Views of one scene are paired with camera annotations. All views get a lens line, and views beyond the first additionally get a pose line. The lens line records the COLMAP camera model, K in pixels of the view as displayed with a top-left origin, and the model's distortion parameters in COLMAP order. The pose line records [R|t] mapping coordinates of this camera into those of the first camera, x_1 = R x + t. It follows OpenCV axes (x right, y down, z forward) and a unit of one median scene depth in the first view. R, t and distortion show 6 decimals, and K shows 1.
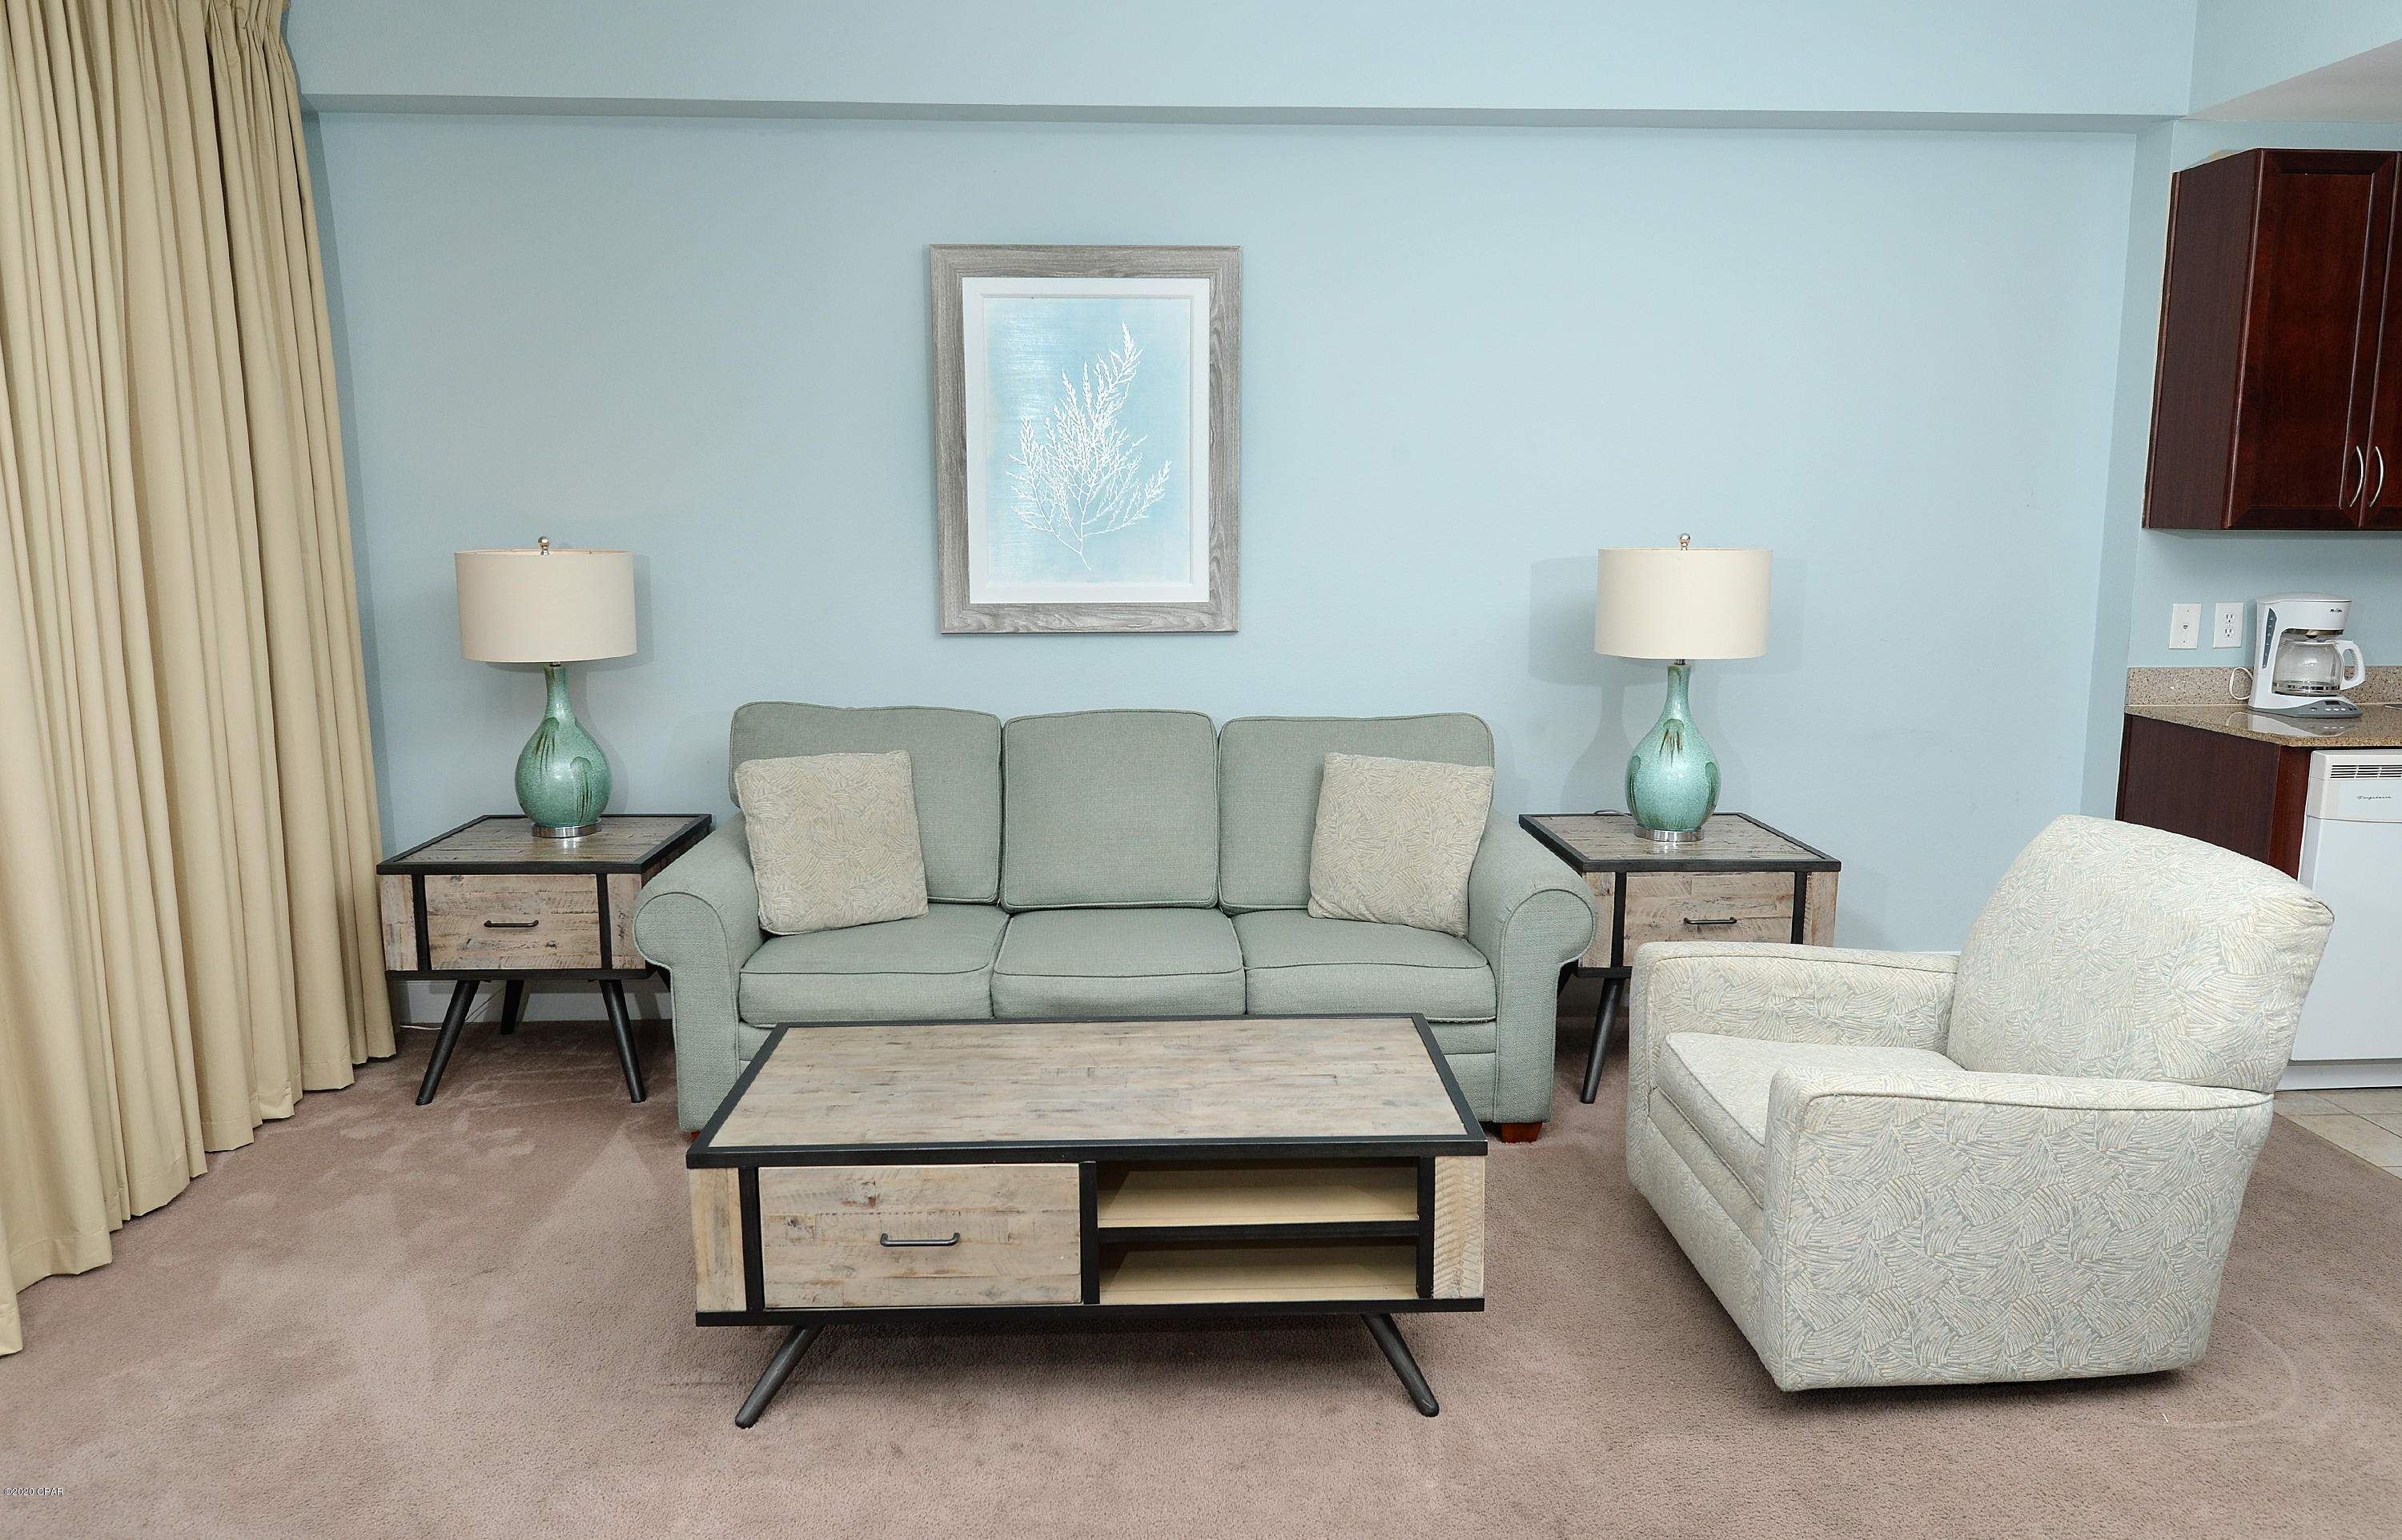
lens RADIAL K [[1613.1, 0, 1201.0], [0, 1613.1, 770.0], [0, 0, 1]] dist [0.002268, 0.000023]
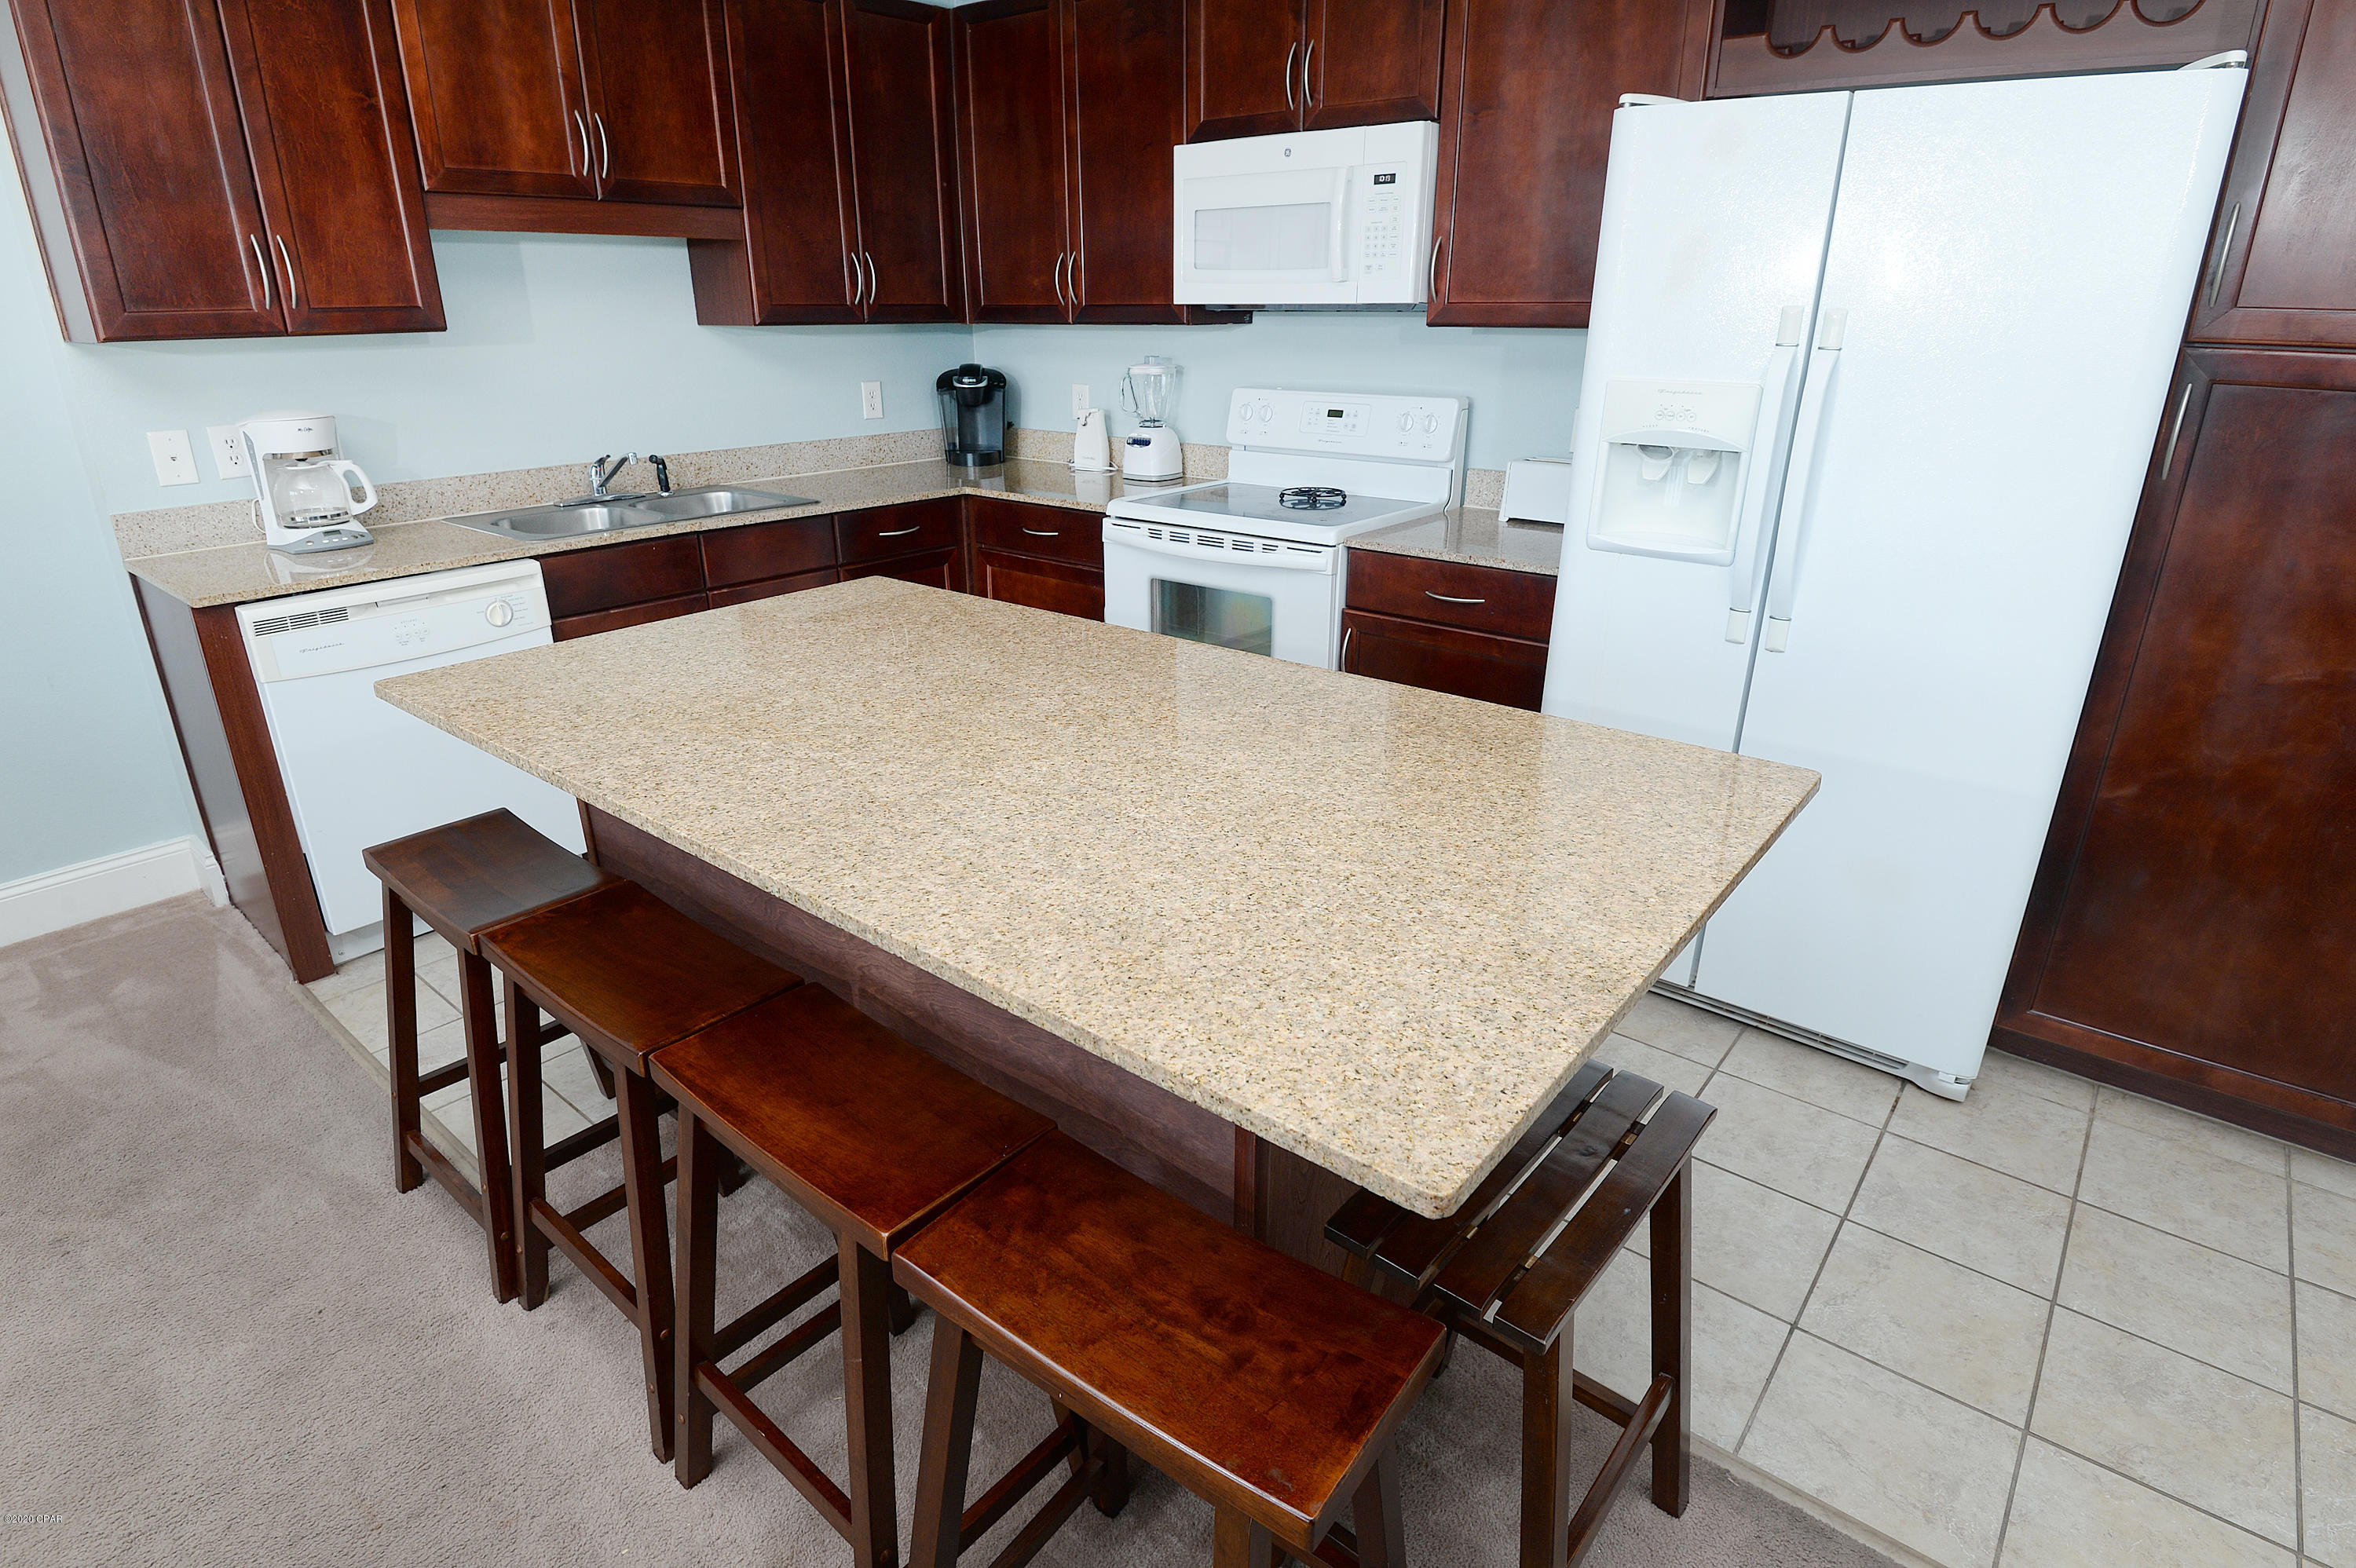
lens RADIAL K [[1220.5, 0, 1178.0], [0, 1220.5, 784.0], [0, 0, 1]] dist [-0.035619, -0.000356]
pose [[0.665632, -0.269482, 0.695926, 0.525237], [0.114933, 0.958419, 0.261196, -0.028024], [-0.737376, -0.093876, 0.668927, 0.180476]]
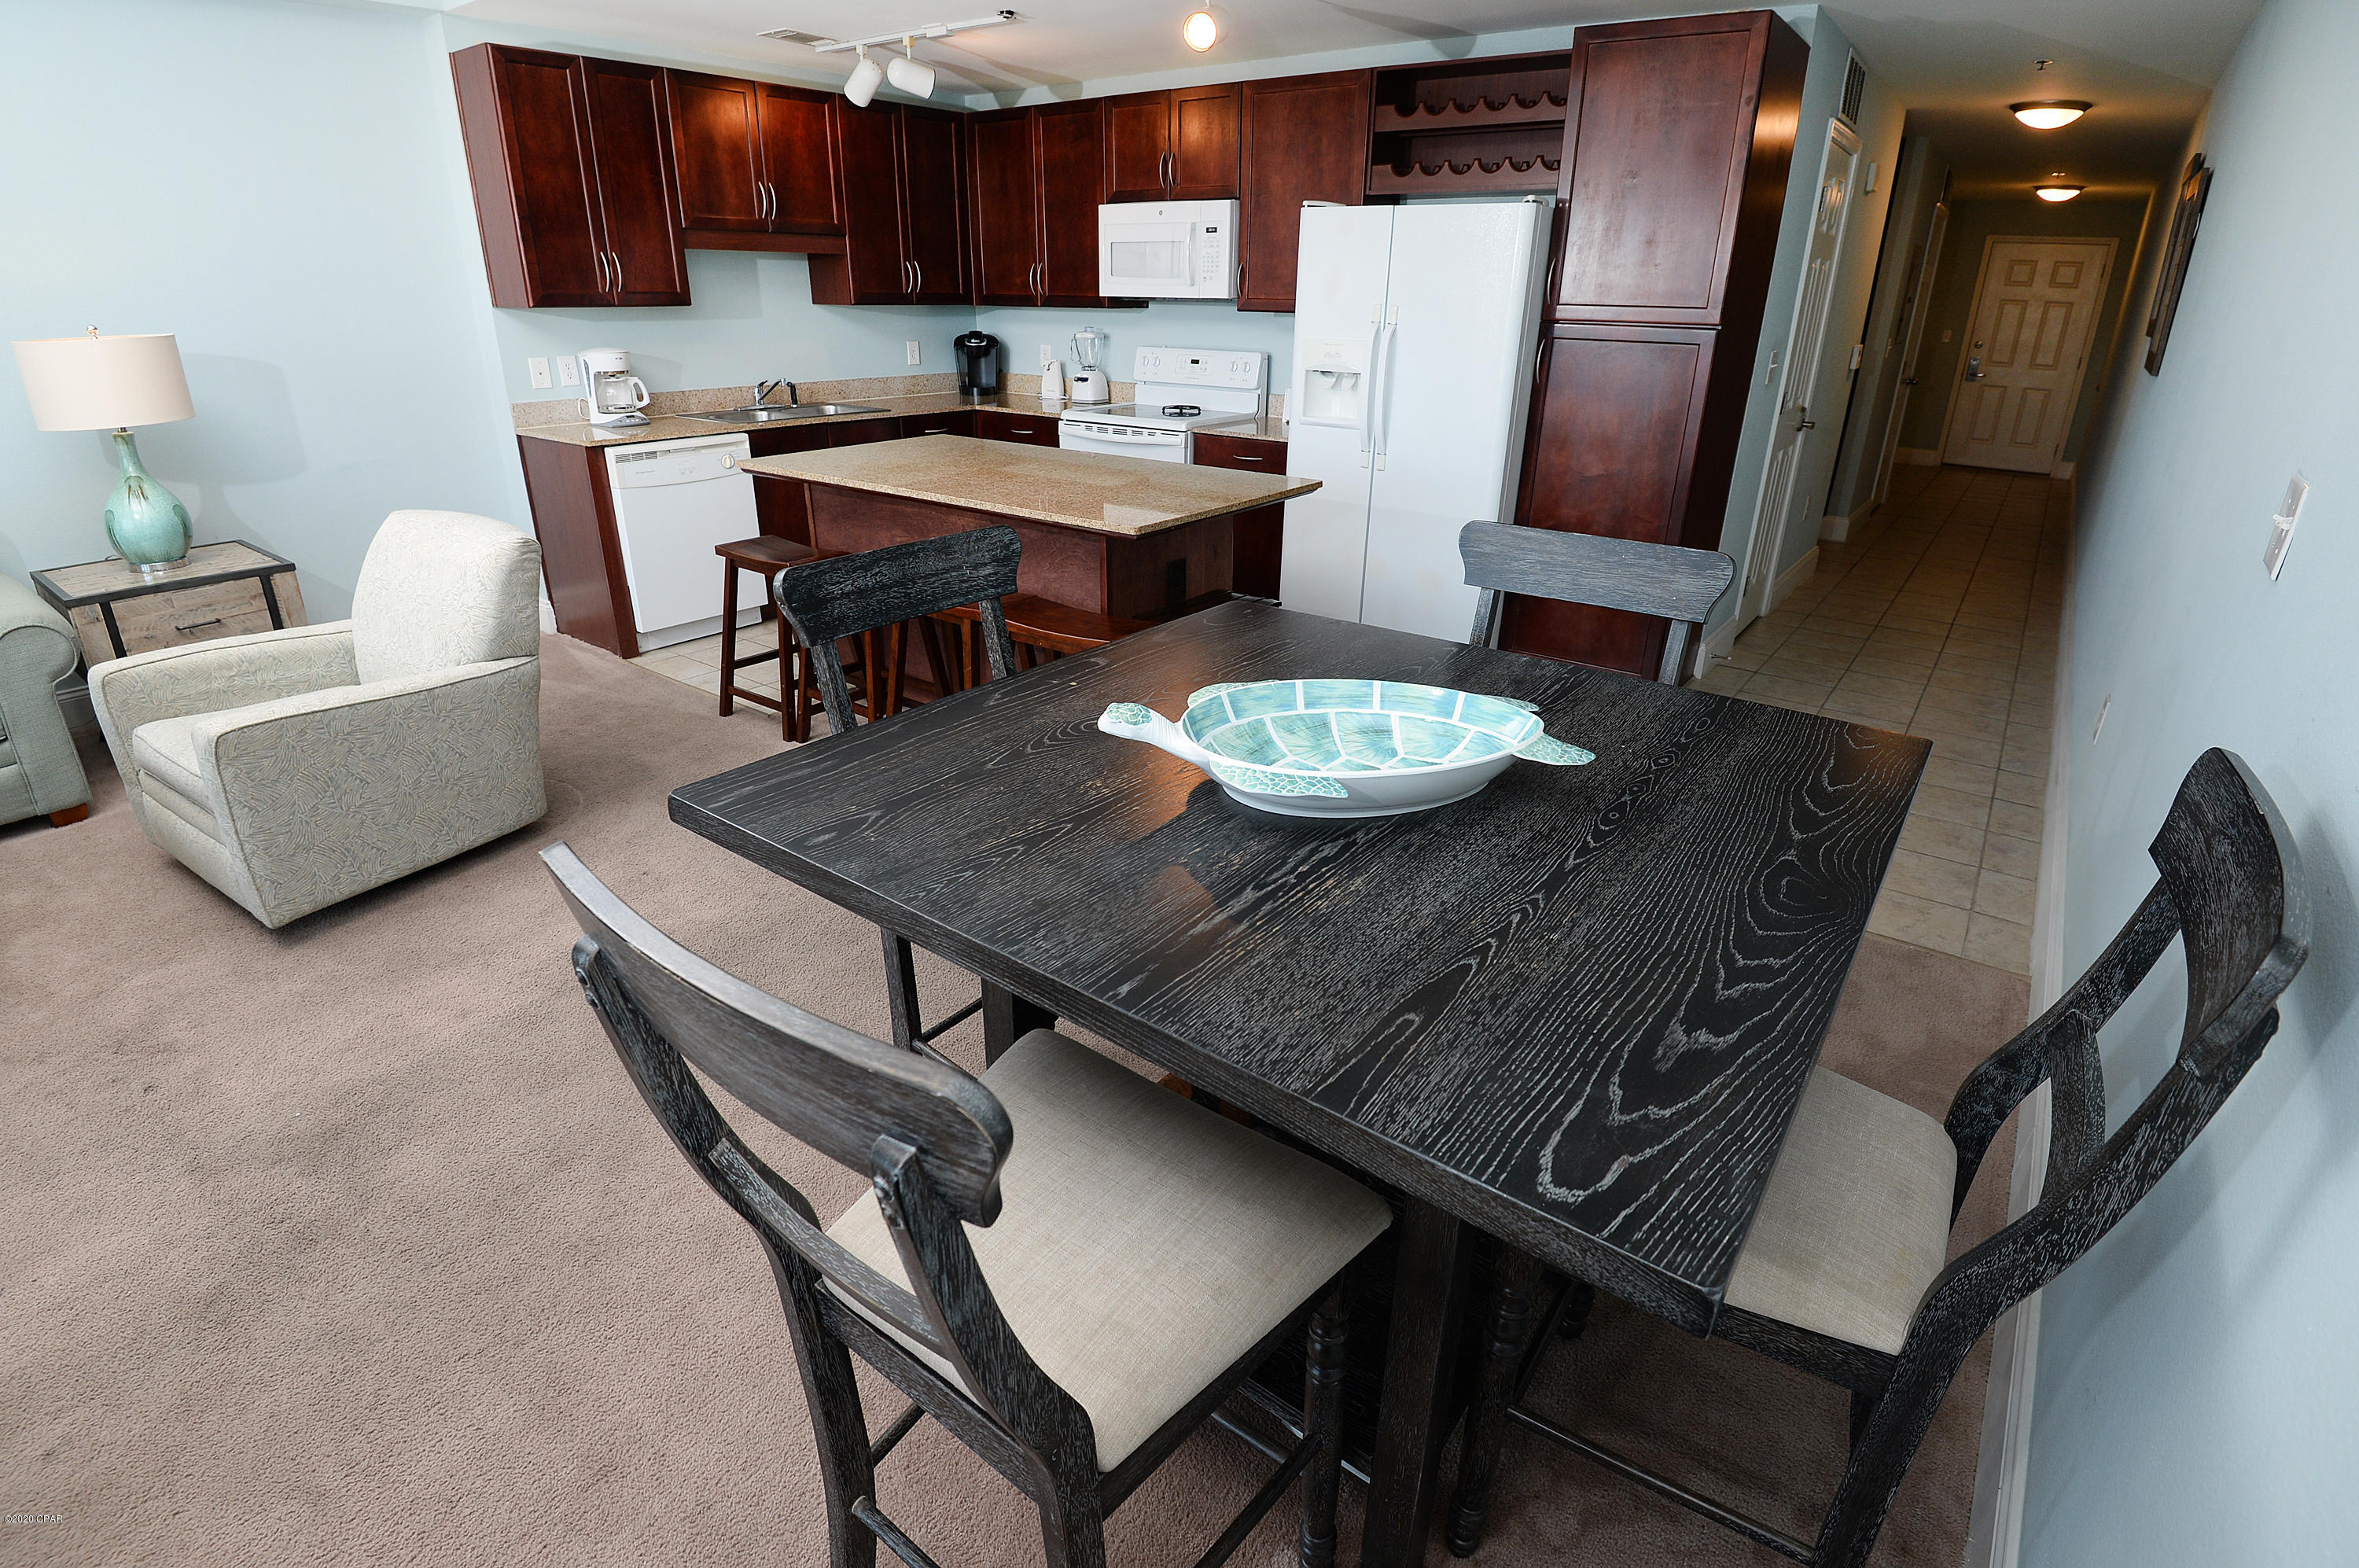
lens RADIAL K [[1114.6, 0, 1191.0], [0, 1114.6, 744.7], [0, 0, 1]] dist [-0.017430, -0.019081]
pose [[0.628883, -0.283740, 0.723876, 0.148457], [0.106103, 0.953641, 0.281623, 0.021895], [-0.770226, -0.100303, 0.629835, -0.202953]]
